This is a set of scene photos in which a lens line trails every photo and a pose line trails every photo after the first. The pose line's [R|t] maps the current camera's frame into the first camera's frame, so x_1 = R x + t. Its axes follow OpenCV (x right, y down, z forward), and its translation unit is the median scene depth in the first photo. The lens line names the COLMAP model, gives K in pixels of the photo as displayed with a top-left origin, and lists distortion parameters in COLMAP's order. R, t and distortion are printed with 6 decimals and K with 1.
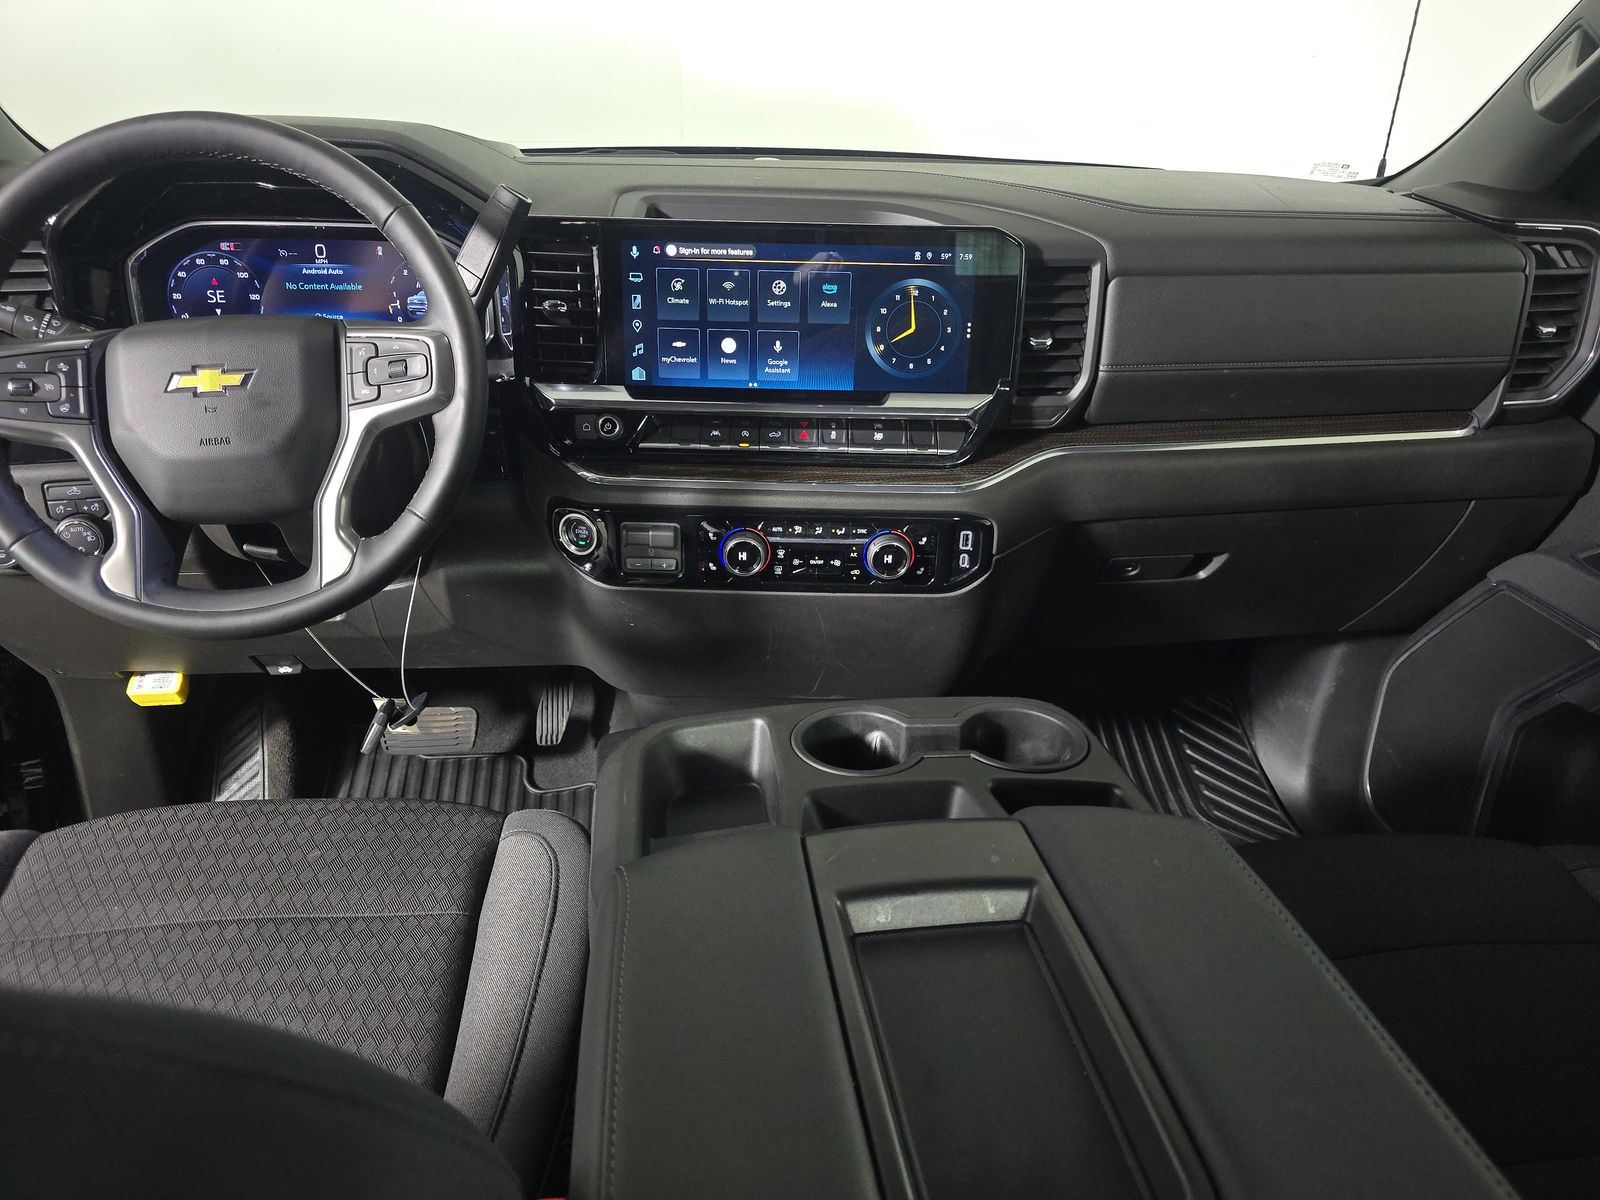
lens RADIAL K [[1125.8, 0, 769.8], [0, 1125.8, 633.5], [0, 0, 1]] dist [0.082140, -0.078866]
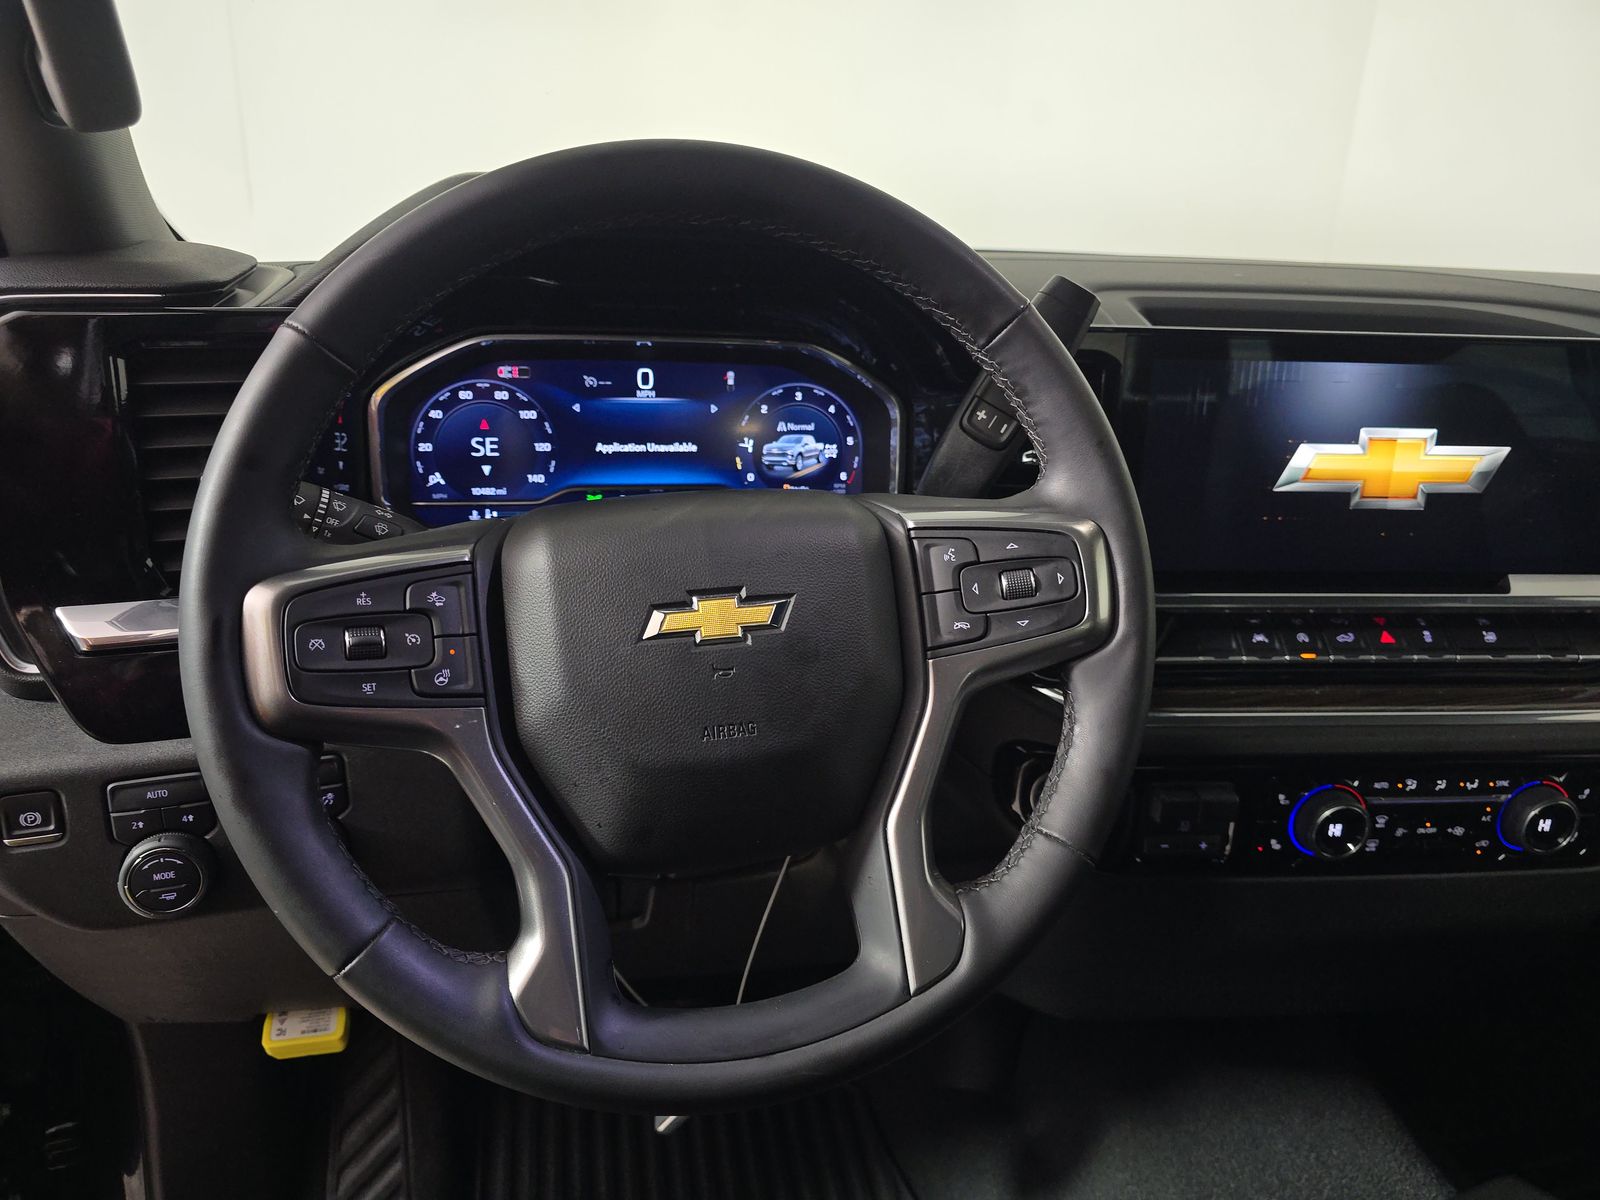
lens RADIAL K [[1125.8, 0, 769.8], [0, 1125.8, 633.5], [0, 0, 1]] dist [0.082140, -0.078866]
pose [[0.993642, -0.023050, 0.110200, -0.408692], [0.033446, 0.995063, -0.093441, -0.127793], [-0.107502, 0.096533, 0.989507, 0.370054]]
